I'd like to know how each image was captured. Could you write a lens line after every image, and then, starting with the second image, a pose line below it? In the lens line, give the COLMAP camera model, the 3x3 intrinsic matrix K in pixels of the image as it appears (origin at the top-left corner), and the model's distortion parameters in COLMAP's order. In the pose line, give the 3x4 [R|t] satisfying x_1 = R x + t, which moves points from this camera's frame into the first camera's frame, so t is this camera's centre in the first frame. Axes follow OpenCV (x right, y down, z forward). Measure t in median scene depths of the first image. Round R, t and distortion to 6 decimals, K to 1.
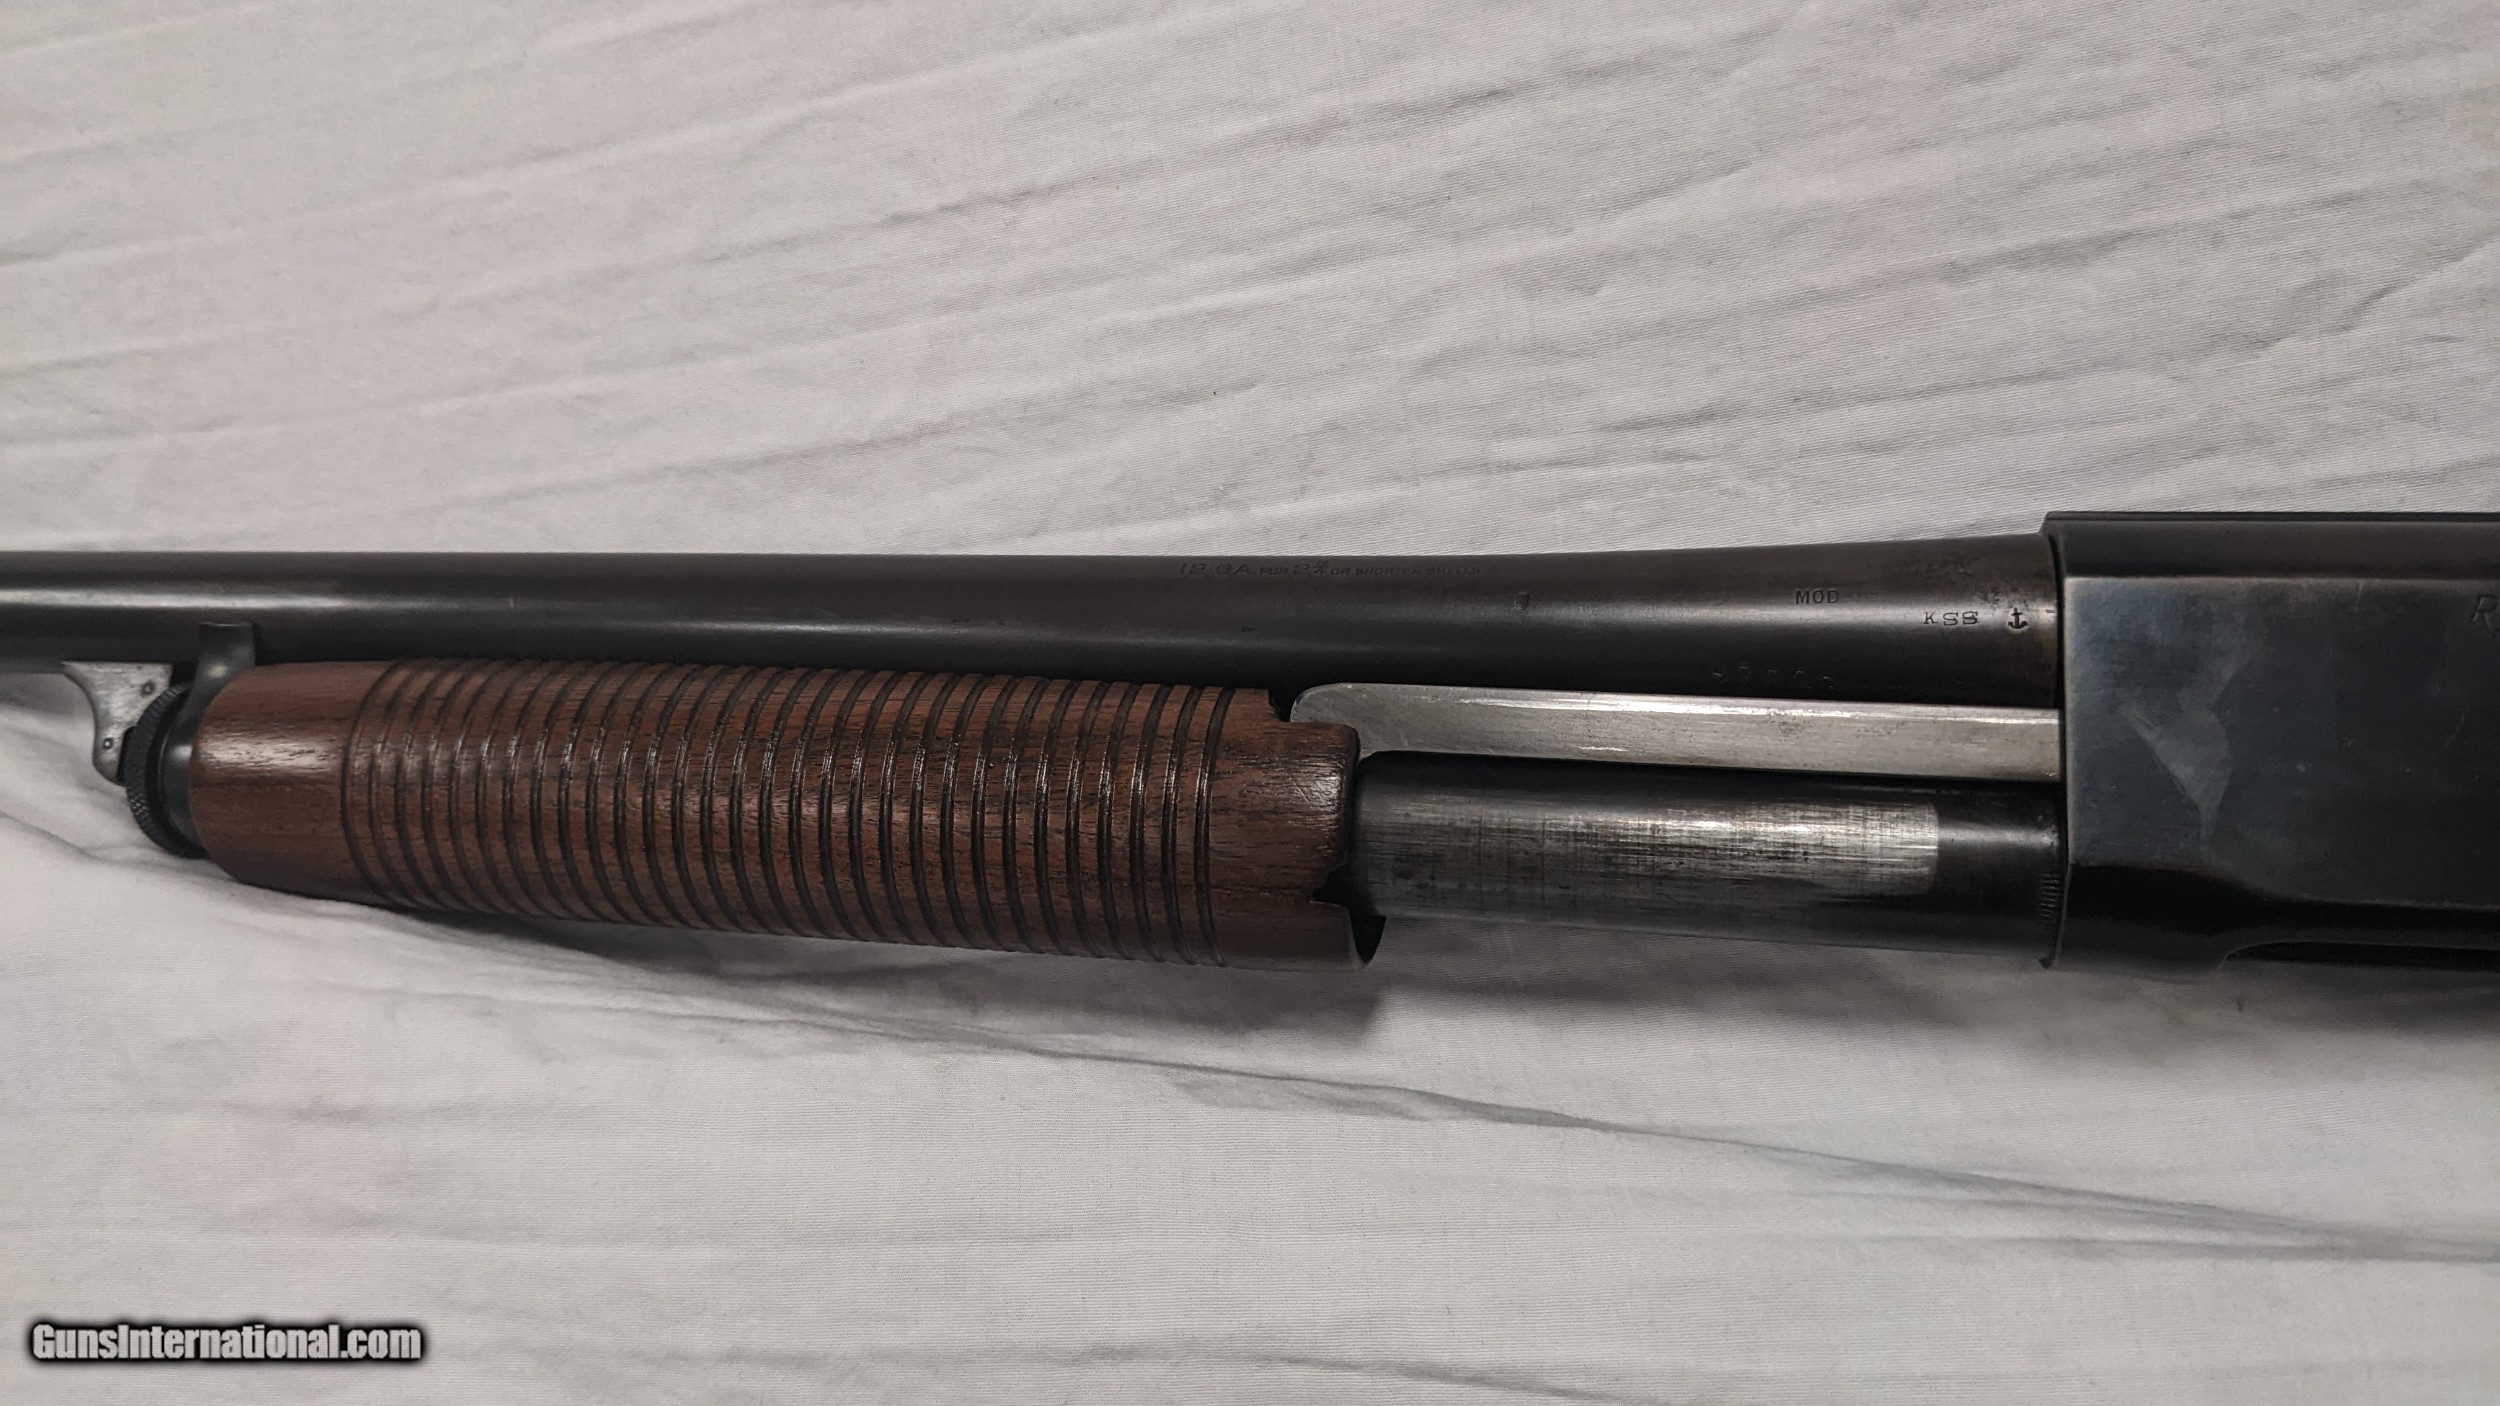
lens RADIAL K [[2080.0, 0, 1270.9], [0, 2080.0, 726.7], [0, 0, 1]] dist [0.037290, -0.106894]
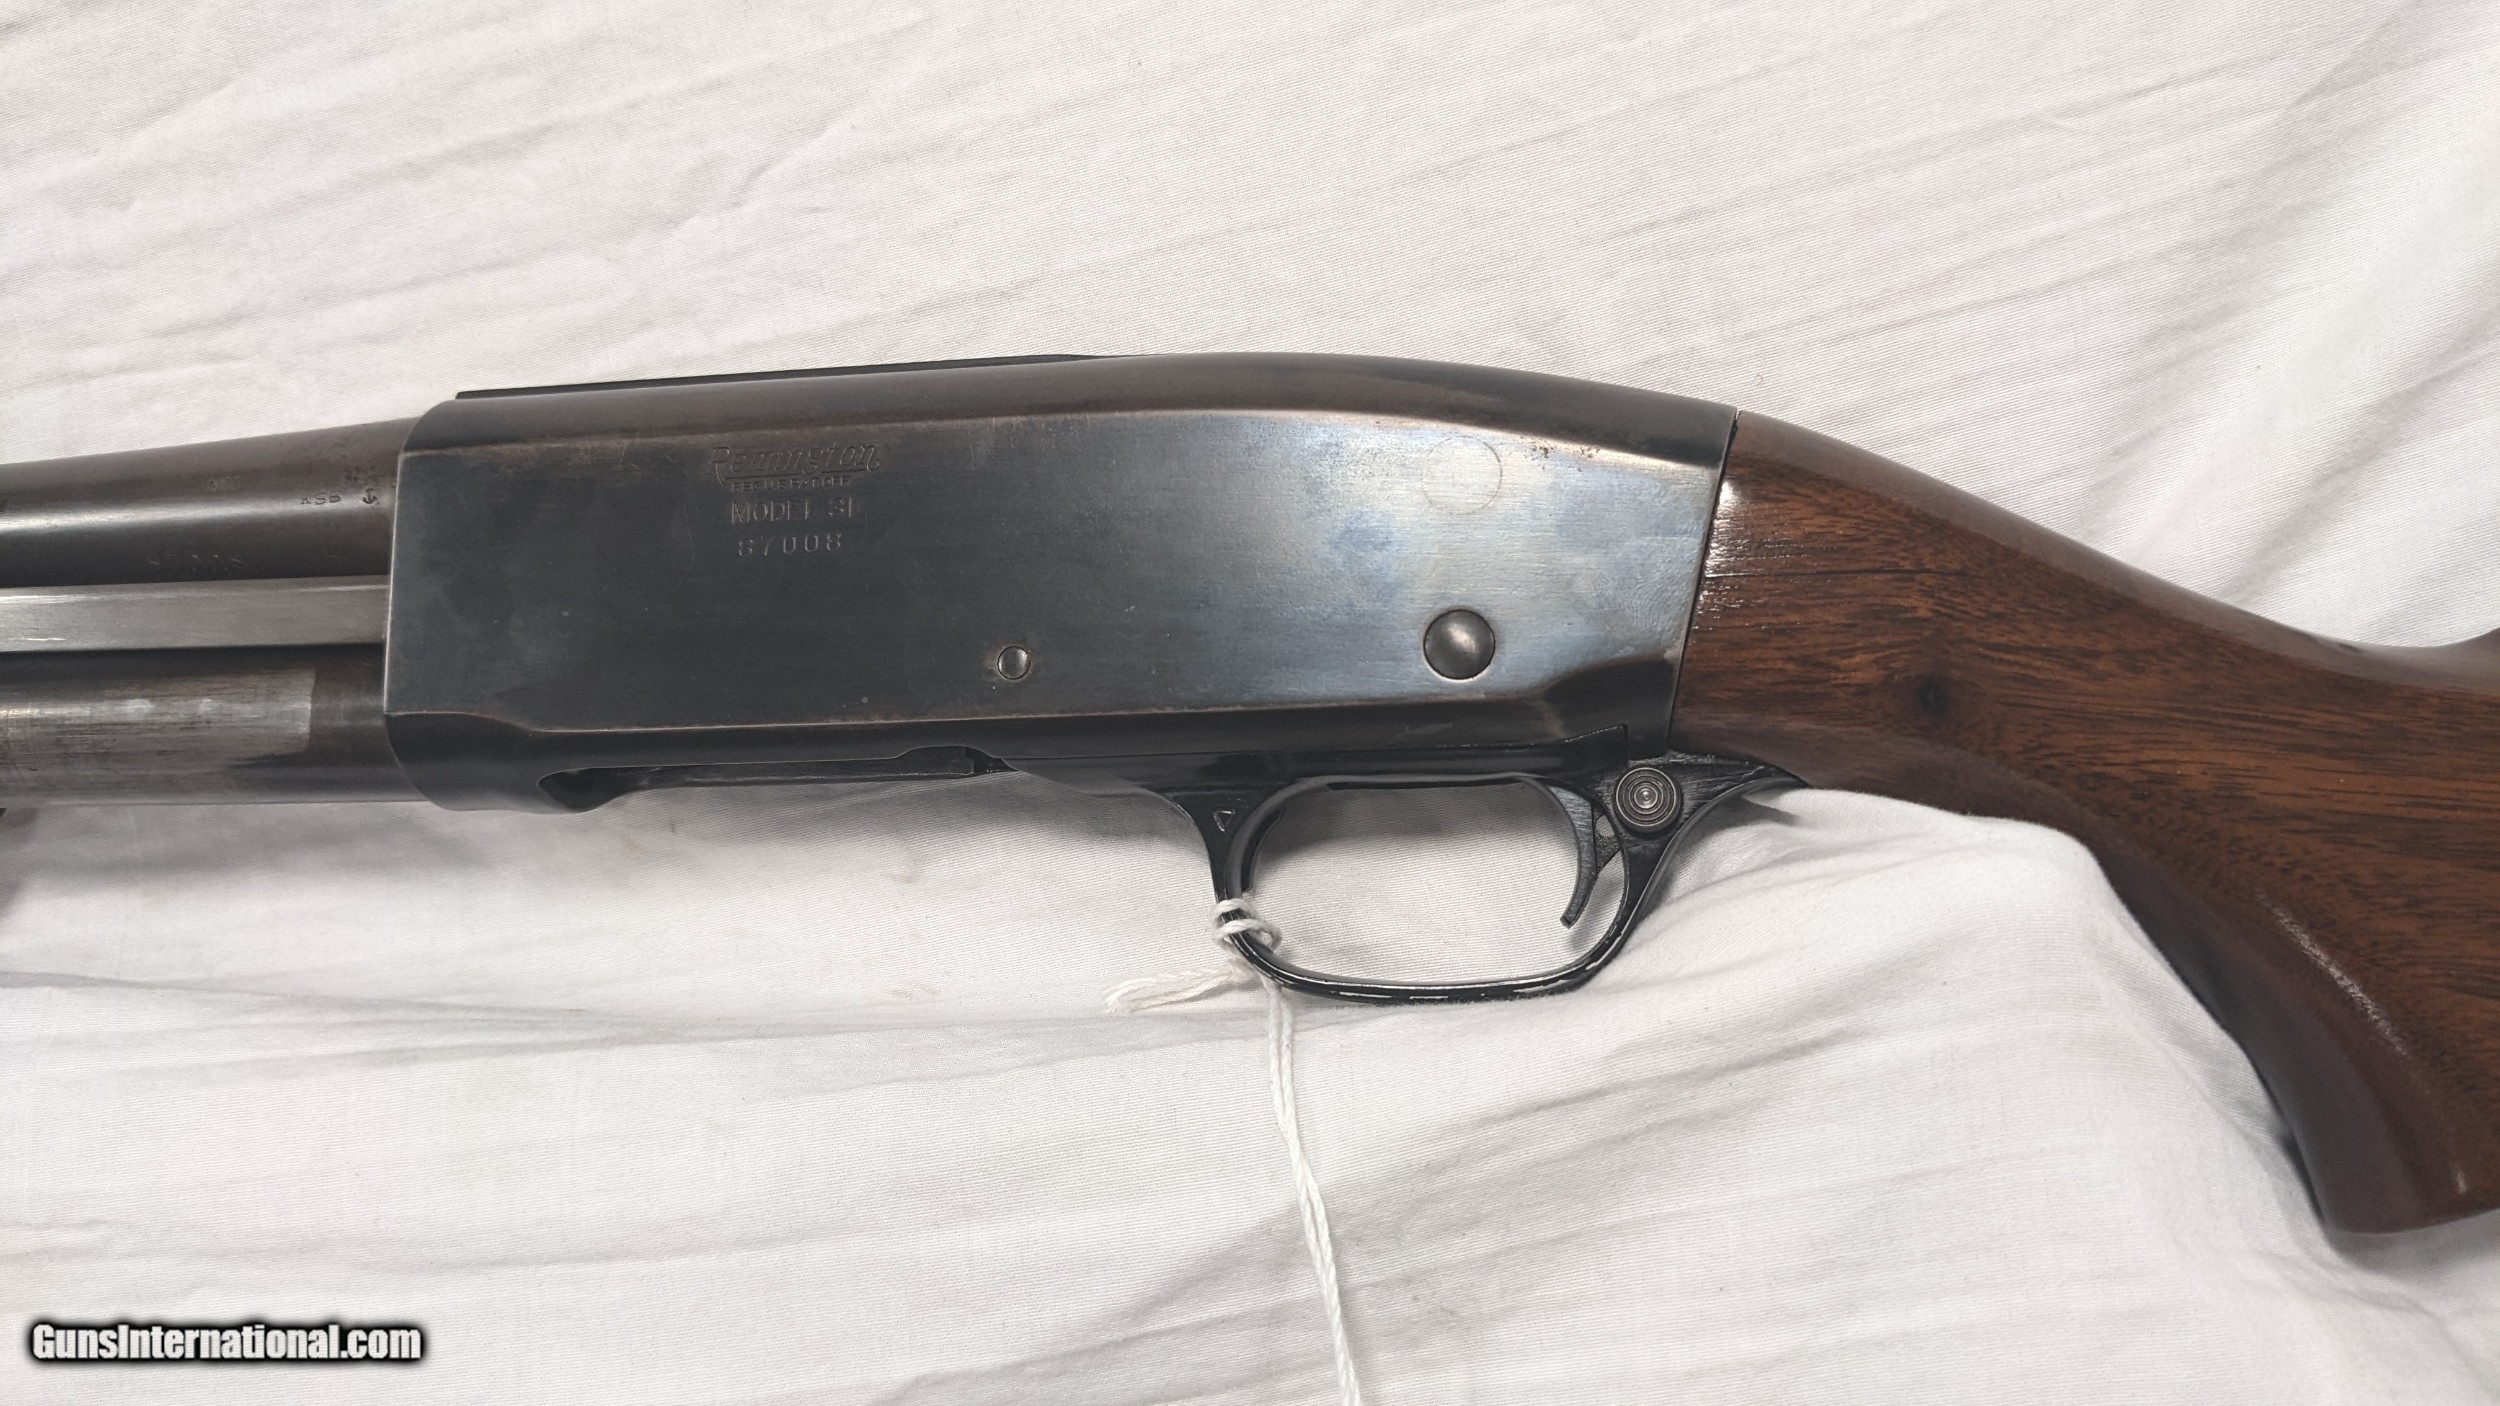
lens RADIAL K [[2080.0, 0, 1270.9], [0, 2080.0, 726.7], [0, 0, 1]] dist [0.037290, -0.106894]
pose [[0.994229, -0.074487, 0.077201, 0.663100], [0.069794, 0.995645, 0.061804, 0.031660], [-0.081469, -0.056059, 0.995098, -0.121360]]
